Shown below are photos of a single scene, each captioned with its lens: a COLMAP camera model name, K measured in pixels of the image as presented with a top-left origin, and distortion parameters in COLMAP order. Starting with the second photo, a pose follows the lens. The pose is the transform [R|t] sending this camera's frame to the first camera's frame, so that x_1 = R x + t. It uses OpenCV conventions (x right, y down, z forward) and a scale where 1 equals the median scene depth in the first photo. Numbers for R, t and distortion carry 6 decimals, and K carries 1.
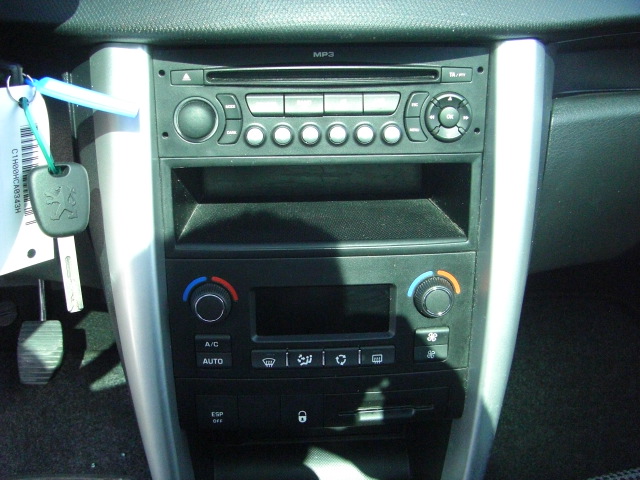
lens RADIAL K [[719.9, 0, 298.3], [0, 719.9, 292.2], [0, 0, 1]] dist [-0.186131, 0.090739]
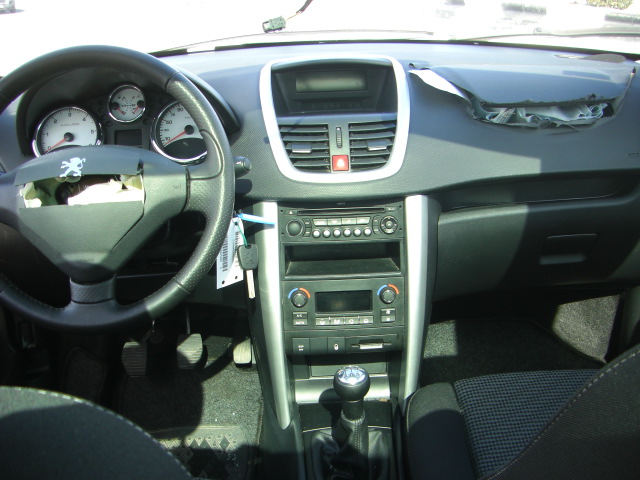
lens RADIAL K [[719.9, 0, 298.3], [0, 719.9, 292.2], [0, 0, 1]] dist [-0.186131, 0.090739]
pose [[0.998413, -0.016771, -0.053765, 0.012624], [0.010558, 0.993446, -0.113813, 0.300884], [0.055322, 0.113065, 0.992046, -1.631449]]
